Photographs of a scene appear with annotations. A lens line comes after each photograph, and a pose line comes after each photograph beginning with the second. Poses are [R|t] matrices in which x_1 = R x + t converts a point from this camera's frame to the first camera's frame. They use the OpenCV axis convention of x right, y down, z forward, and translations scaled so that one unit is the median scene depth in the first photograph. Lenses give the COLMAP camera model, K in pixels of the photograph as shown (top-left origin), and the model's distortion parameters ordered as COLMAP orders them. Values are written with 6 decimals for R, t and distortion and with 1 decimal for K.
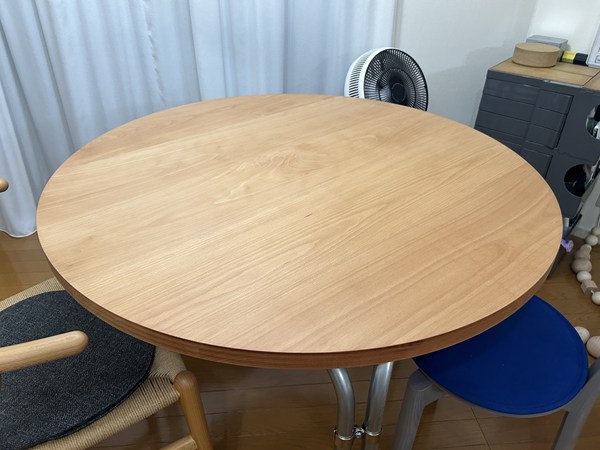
lens RADIAL K [[485.2, 0, 299.9], [0, 485.2, 225.7], [0, 0, 1]] dist [0.011670, -0.024196]
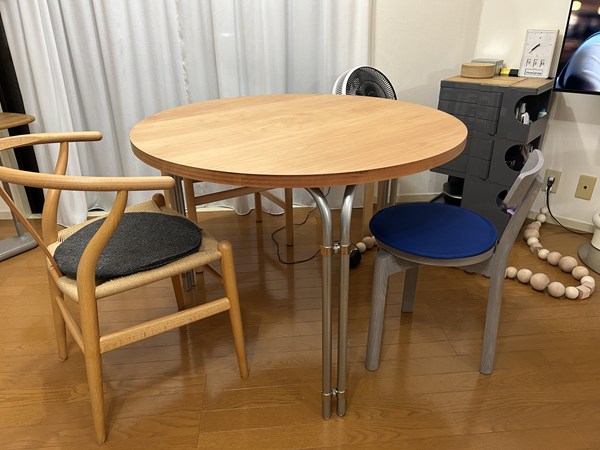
lens RADIAL K [[485.2, 0, 300.0], [0, 485.2, 224.4], [0, 0, 1]] dist [0.011670, -0.024196]
pose [[0.999642, -0.025798, -0.007109, 0.005464], [0.024588, 0.990349, -0.136400, 0.239311], [0.010559, 0.136177, 0.990628, -0.257867]]
